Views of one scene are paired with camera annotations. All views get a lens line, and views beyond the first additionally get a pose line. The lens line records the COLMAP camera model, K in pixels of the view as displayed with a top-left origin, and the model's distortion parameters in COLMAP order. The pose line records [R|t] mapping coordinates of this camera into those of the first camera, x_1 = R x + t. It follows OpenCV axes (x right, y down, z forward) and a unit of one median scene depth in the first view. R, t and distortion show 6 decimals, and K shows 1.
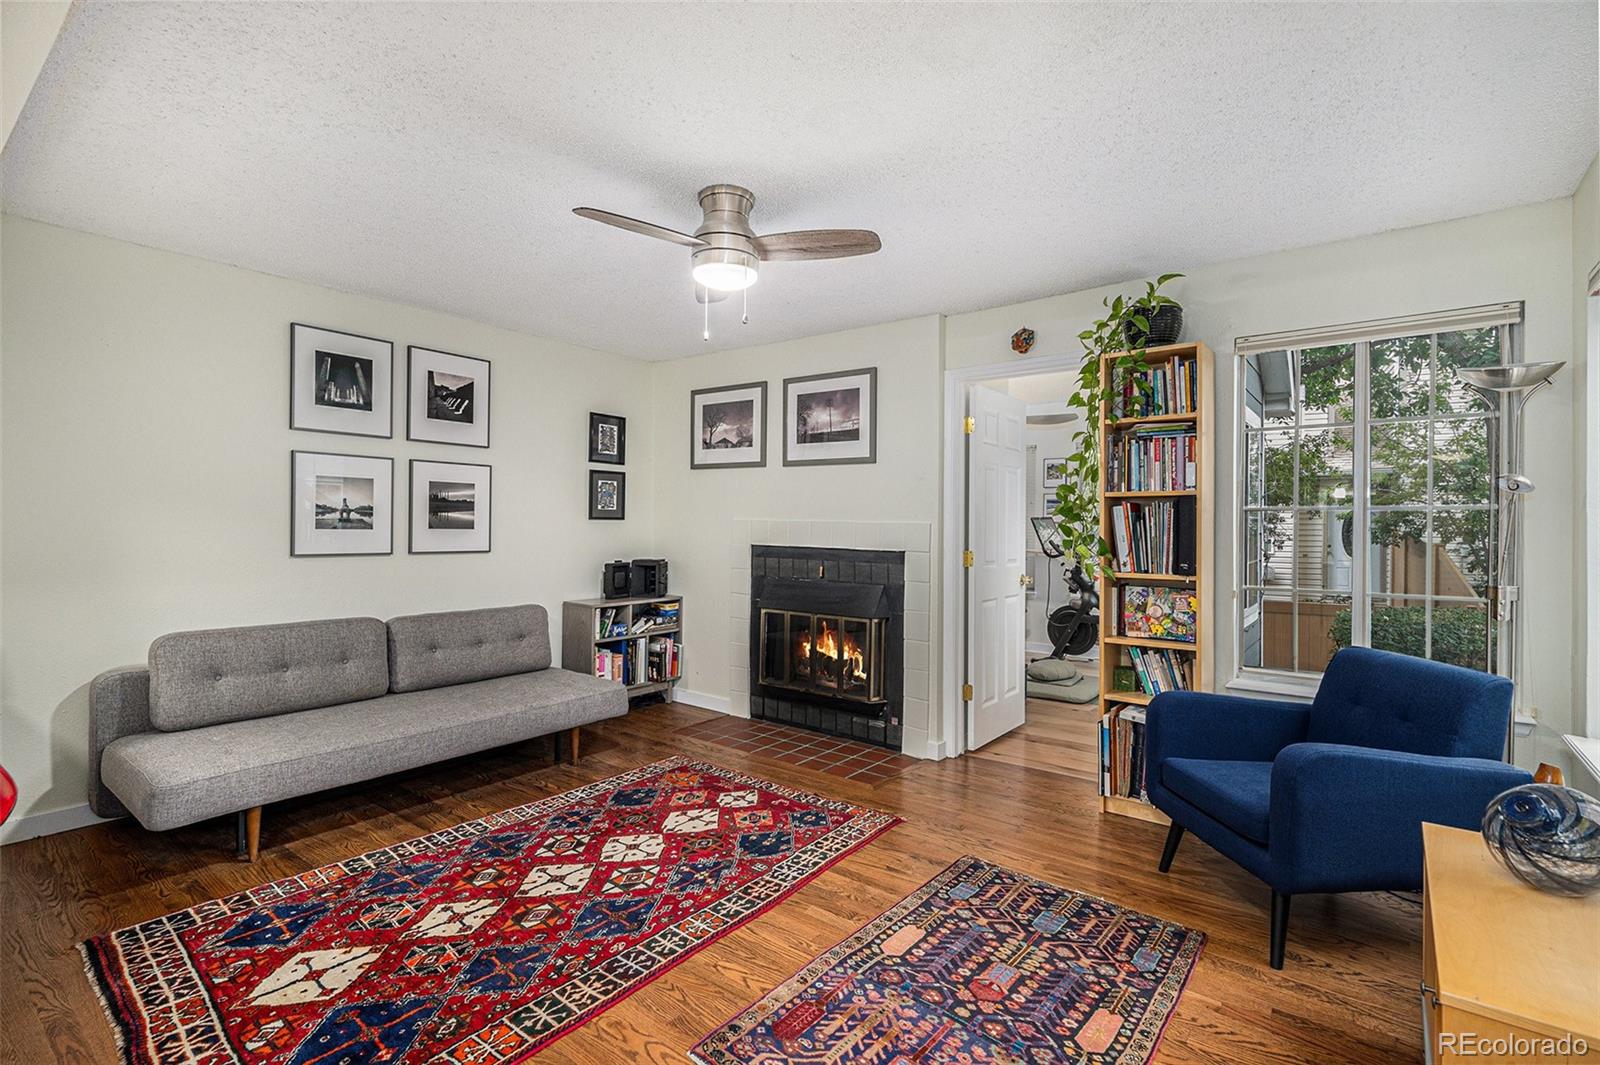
lens RADIAL K [[747.6, 0, 801.5], [0, 747.6, 528.6], [0, 0, 1]] dist [0.000305, -0.000008]
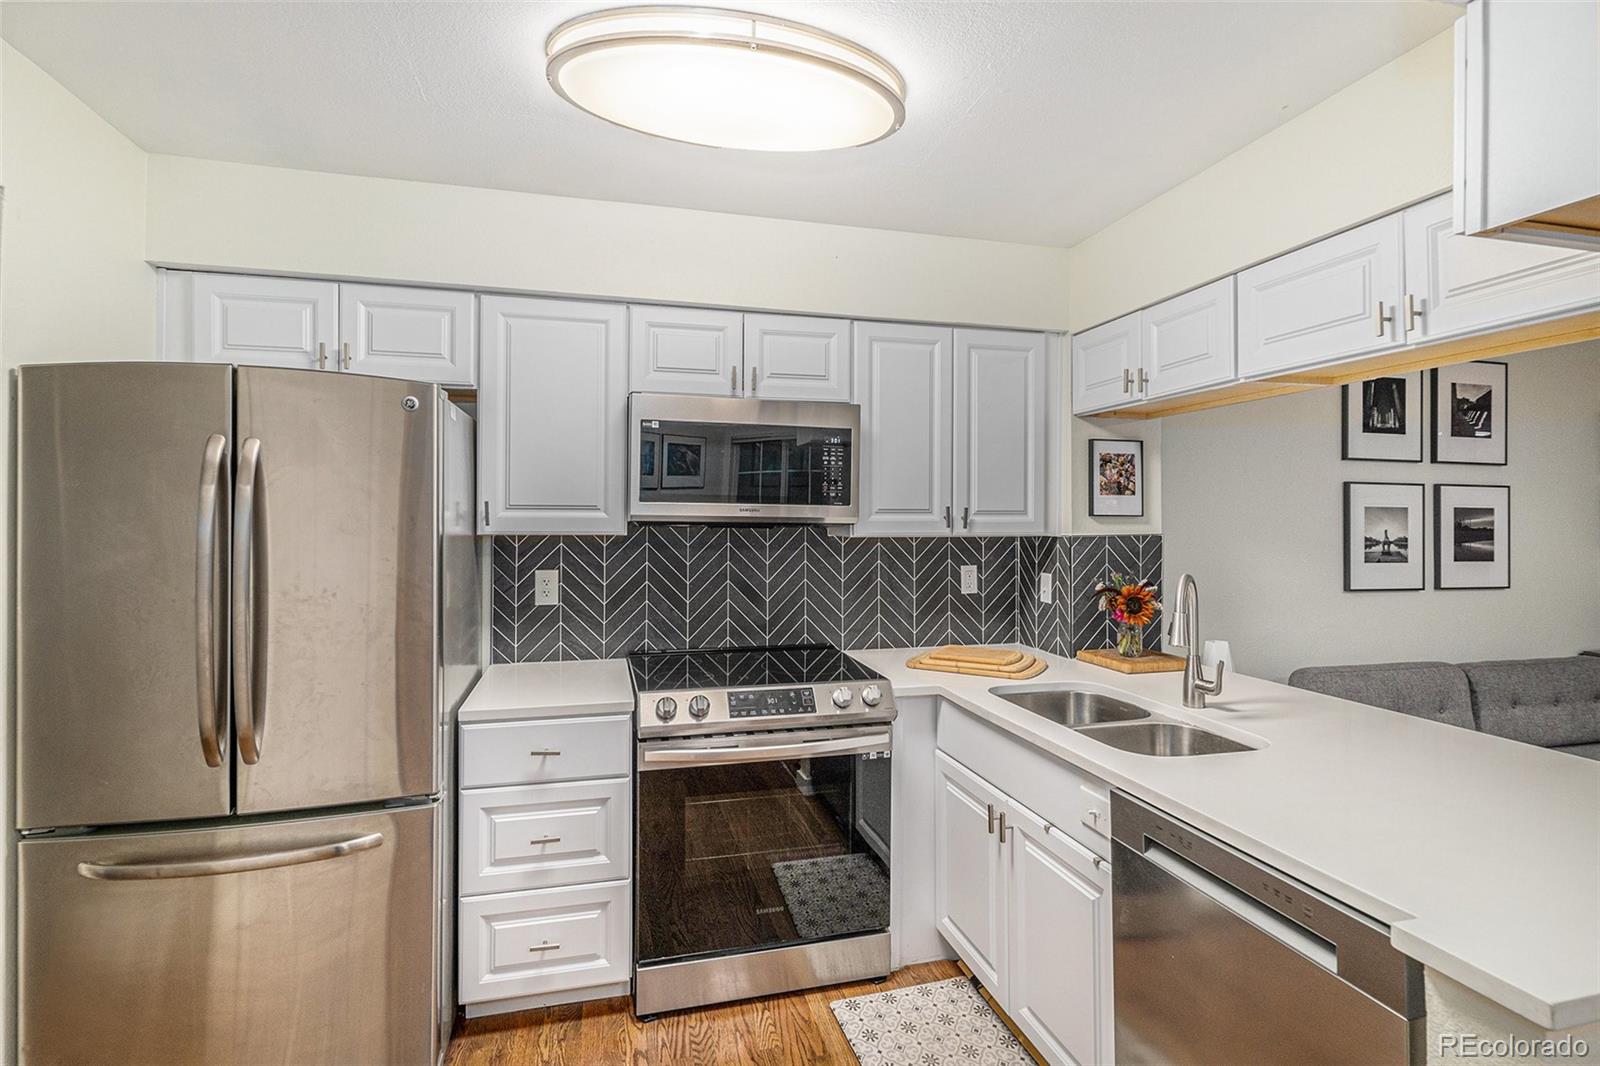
lens RADIAL K [[776.8, 0, 799.9], [0, 776.8, 524.7], [0, 0, 1]] dist [0.000946, 0.000155]
pose [[0.792307, -0.001250, -0.610122, -0.583355], [0.000189, 0.999998, -0.001803, -0.044107], [0.610123, 0.001314, 0.792306, -0.214186]]
